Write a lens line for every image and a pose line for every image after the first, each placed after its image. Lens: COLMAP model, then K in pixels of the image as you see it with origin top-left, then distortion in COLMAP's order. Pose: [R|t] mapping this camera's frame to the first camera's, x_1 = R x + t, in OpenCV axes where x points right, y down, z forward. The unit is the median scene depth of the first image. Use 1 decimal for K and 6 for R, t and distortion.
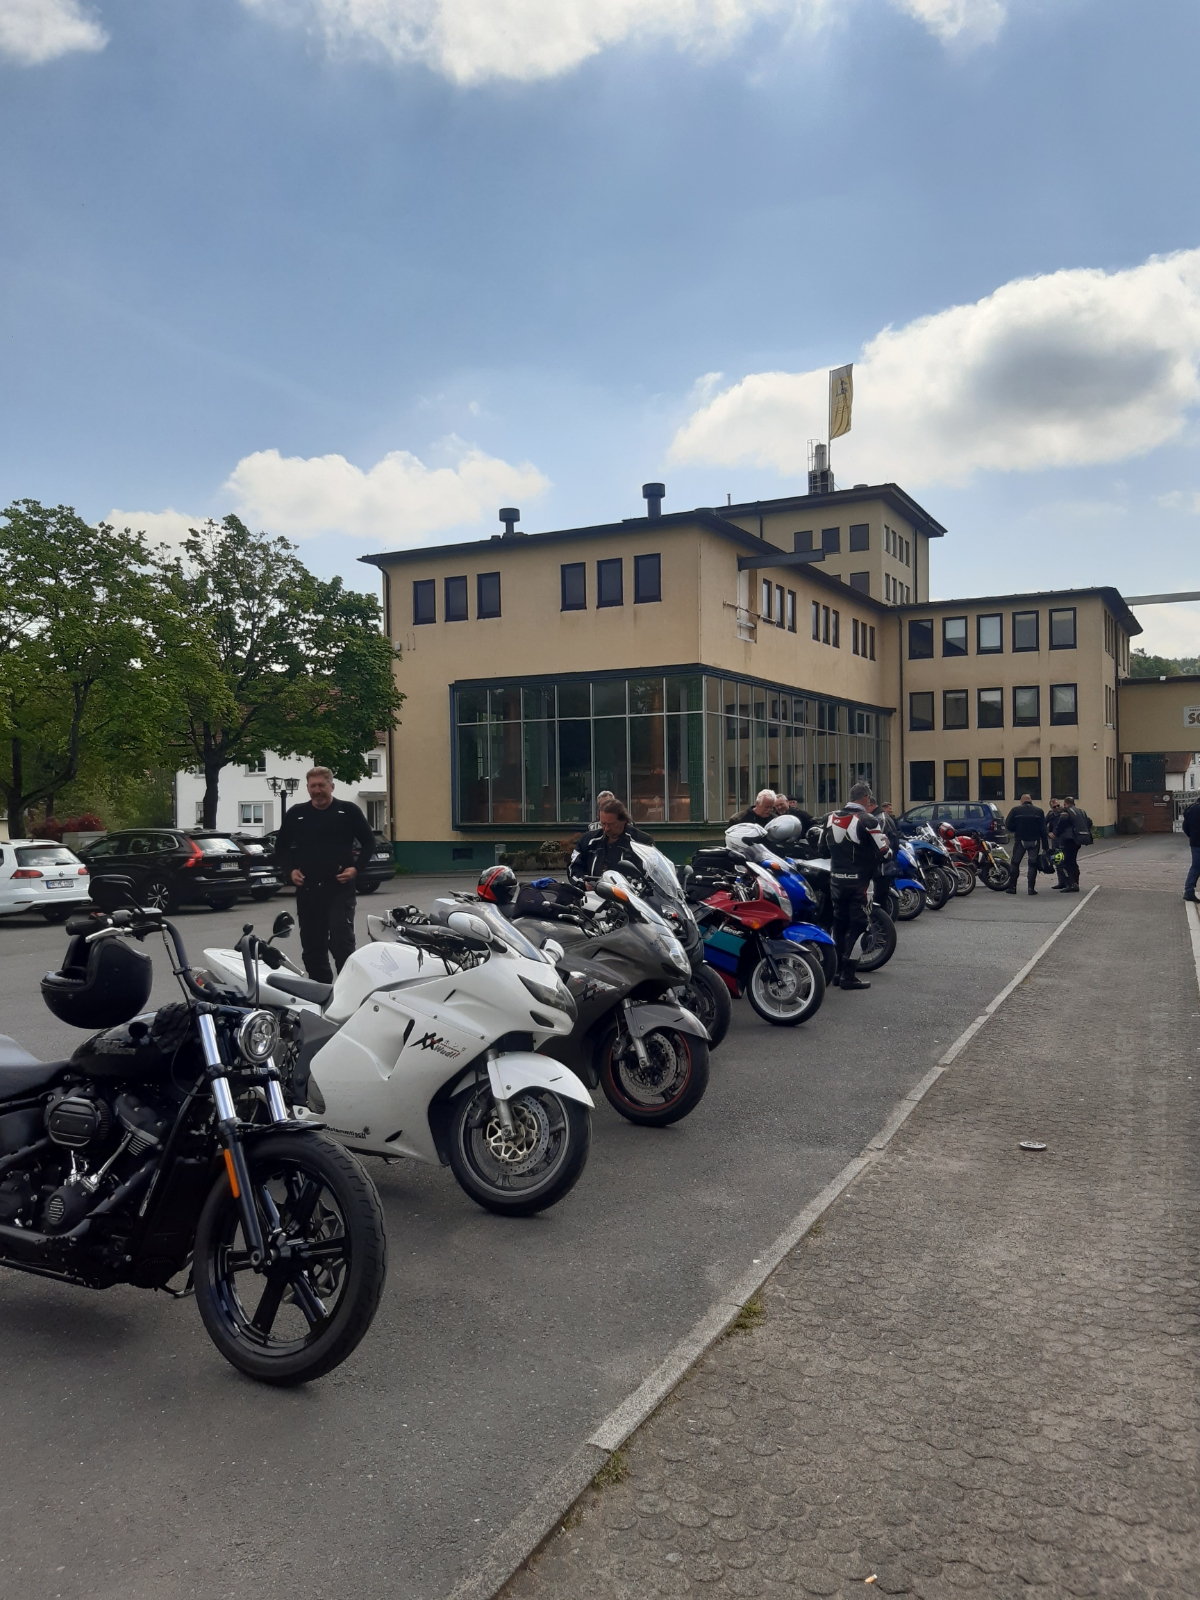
lens RADIAL K [[1217.8, 0, 598.4], [0, 1217.8, 807.7], [0, 0, 1]] dist [0.007129, 0.002698]
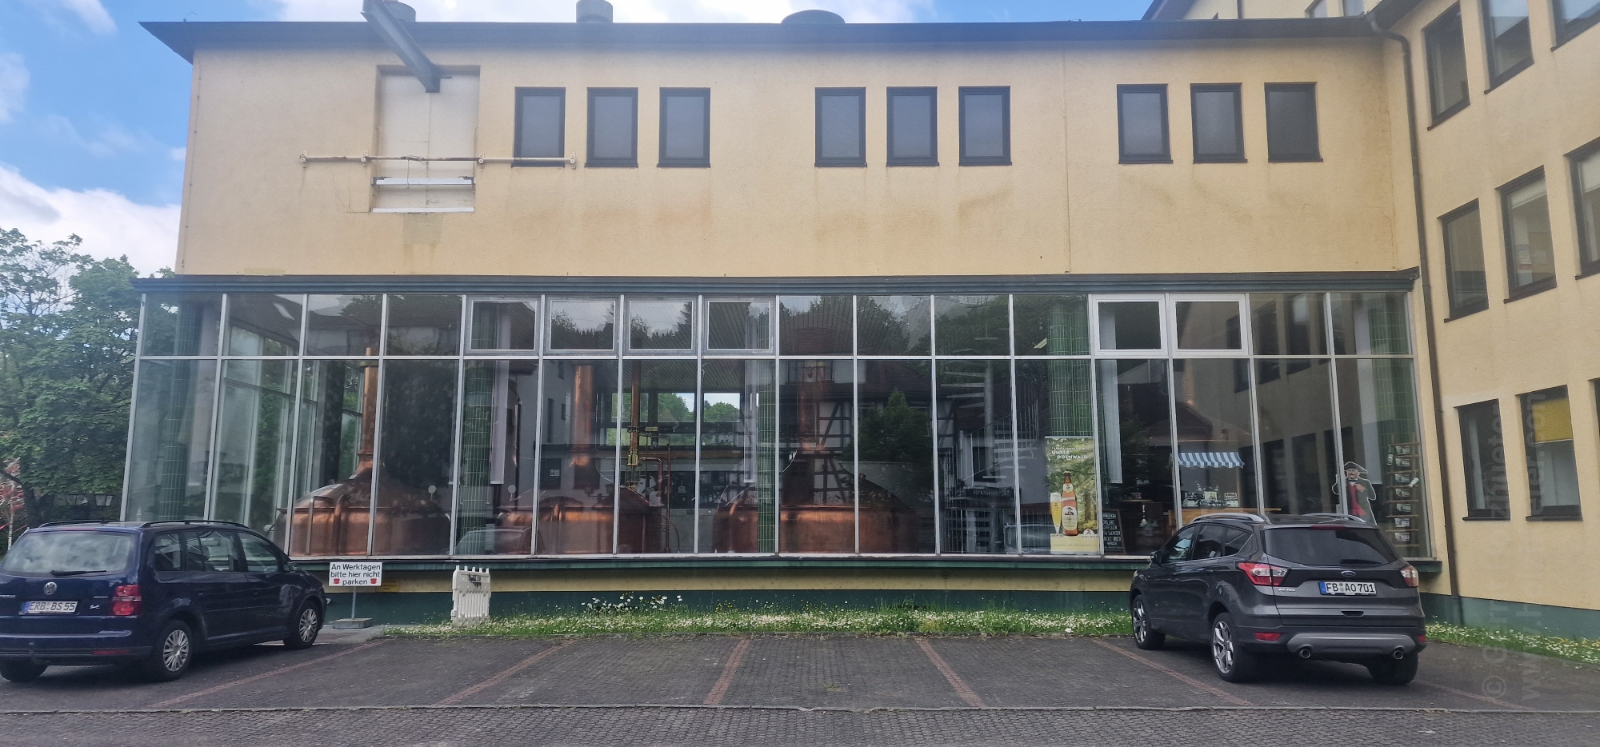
lens RADIAL K [[1080.8, 0, 799.2], [0, 1080.8, 375.6], [0, 0, 1]] dist [0.077095, -0.055262]
pose [[0.474639, -0.123464, -0.871478, 0.455427], [-0.004107, 0.989792, -0.142463, -0.000277], [0.880171, 0.071198, 0.469287, 0.696039]]
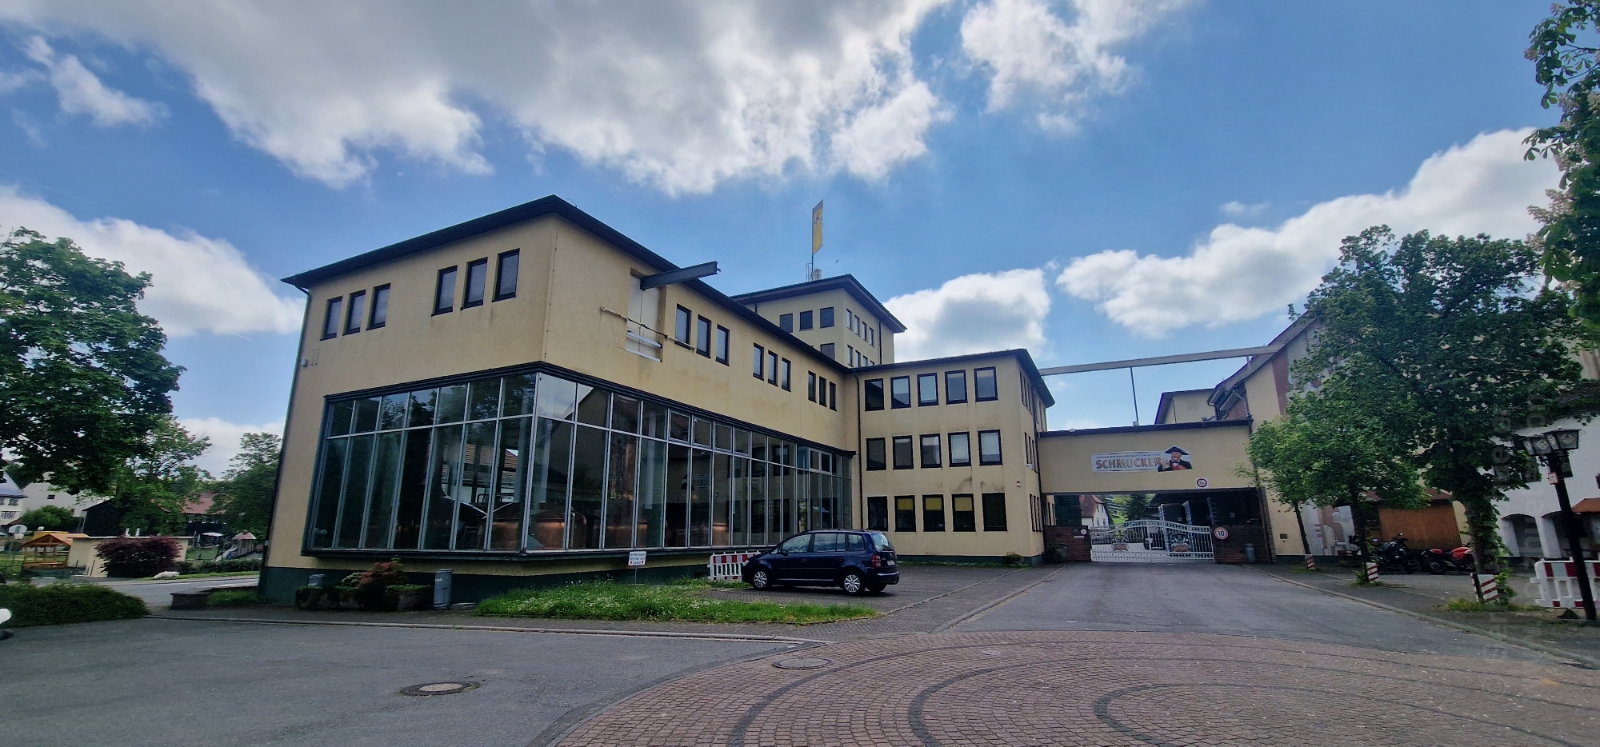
lens RADIAL K [[653.5, 0, 795.7], [0, 653.5, 384.7], [0, 0, 1]] dist [0.014826, -0.009625]
pose [[0.999294, 0.020898, 0.031213, 0.167972], [-0.013385, 0.974512, -0.223938, -0.000828], [-0.035098, 0.223362, 0.974104, 0.368159]]
